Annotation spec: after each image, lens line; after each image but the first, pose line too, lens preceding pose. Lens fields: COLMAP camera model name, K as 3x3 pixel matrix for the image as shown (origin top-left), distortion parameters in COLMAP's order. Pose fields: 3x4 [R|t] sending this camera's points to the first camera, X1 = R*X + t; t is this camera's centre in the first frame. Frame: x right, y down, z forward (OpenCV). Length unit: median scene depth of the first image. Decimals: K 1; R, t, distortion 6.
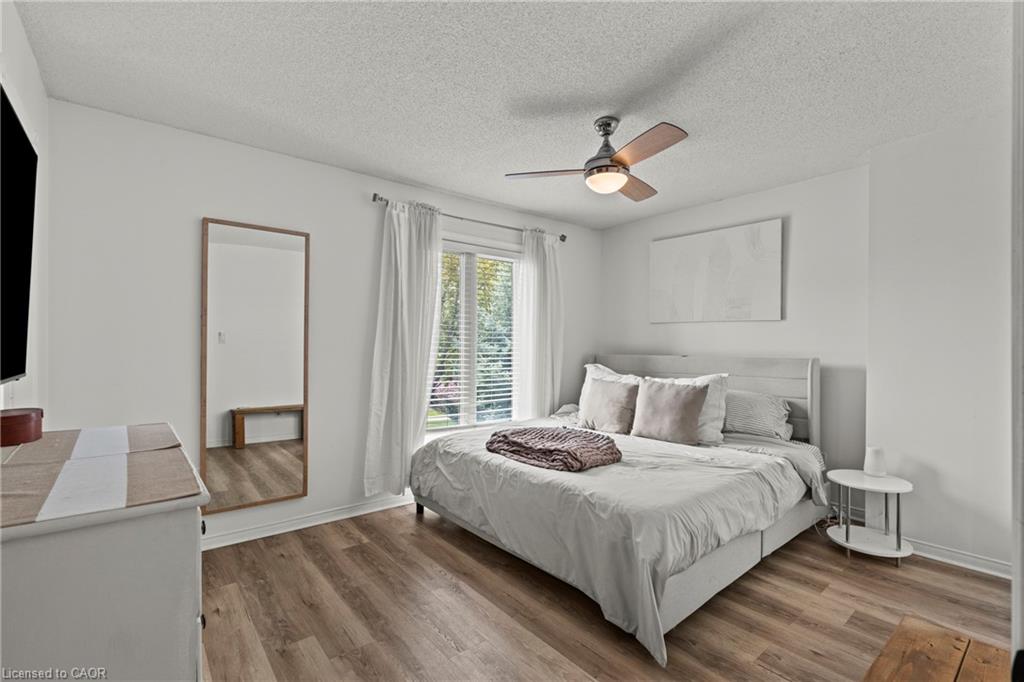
lens RADIAL K [[455.3, 0, 529.6], [0, 455.3, 348.2], [0, 0, 1]] dist [-0.008013, 0.001286]
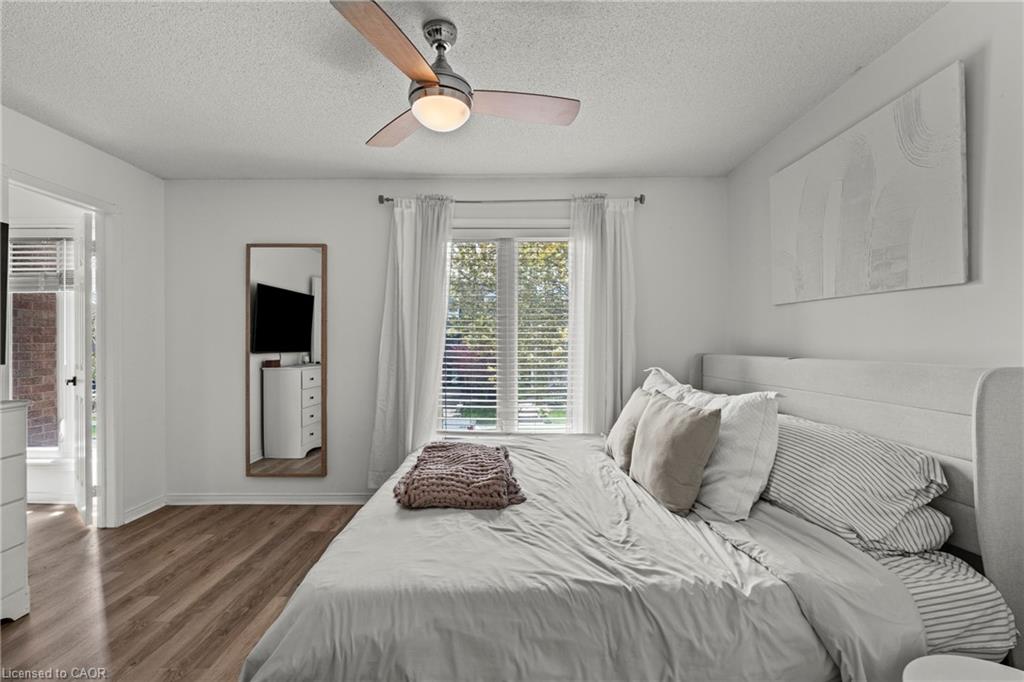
lens RADIAL K [[455.3, 0, 520.8], [0, 455.3, 347.3], [0, 0, 1]] dist [-0.008013, 0.001286]
pose [[0.770210, 0.000601, -0.637790, 0.550779], [0.001832, 0.999993, 0.003154, 0.000136], [0.637788, -0.003597, 0.770204, 0.402351]]
